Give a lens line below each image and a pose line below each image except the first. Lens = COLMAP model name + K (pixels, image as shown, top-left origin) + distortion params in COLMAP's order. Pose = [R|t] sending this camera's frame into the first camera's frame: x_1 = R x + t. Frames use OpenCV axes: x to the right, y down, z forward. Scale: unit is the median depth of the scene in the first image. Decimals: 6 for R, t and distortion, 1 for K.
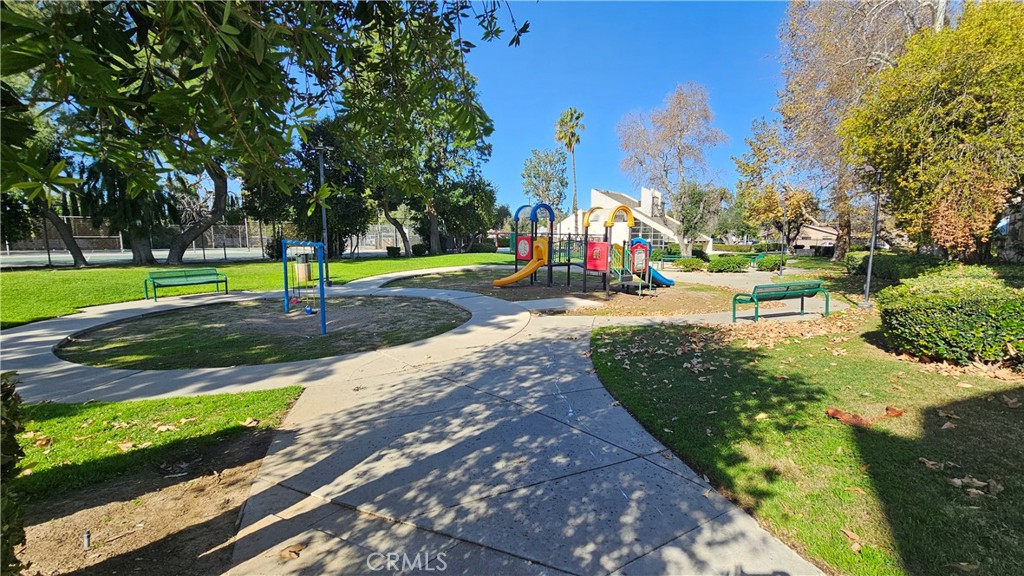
lens RADIAL K [[419.2, 0, 517.8], [0, 419.2, 288.8], [0, 0, 1]] dist [-0.001298, 0.000140]
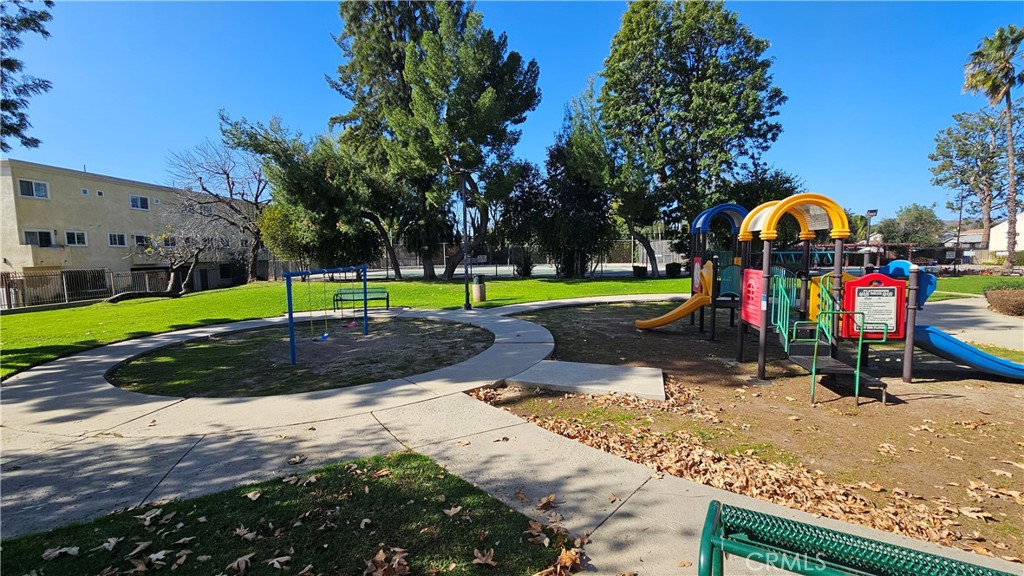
lens RADIAL K [[419.2, 0, 517.8], [0, 419.2, 288.8], [0, 0, 1]] dist [-0.001298, 0.000140]
pose [[0.676297, 0.054500, -0.734611, 0.255548], [-0.076848, 0.997038, 0.003221, -0.047336], [0.732610, 0.054275, 0.678481, 0.288317]]
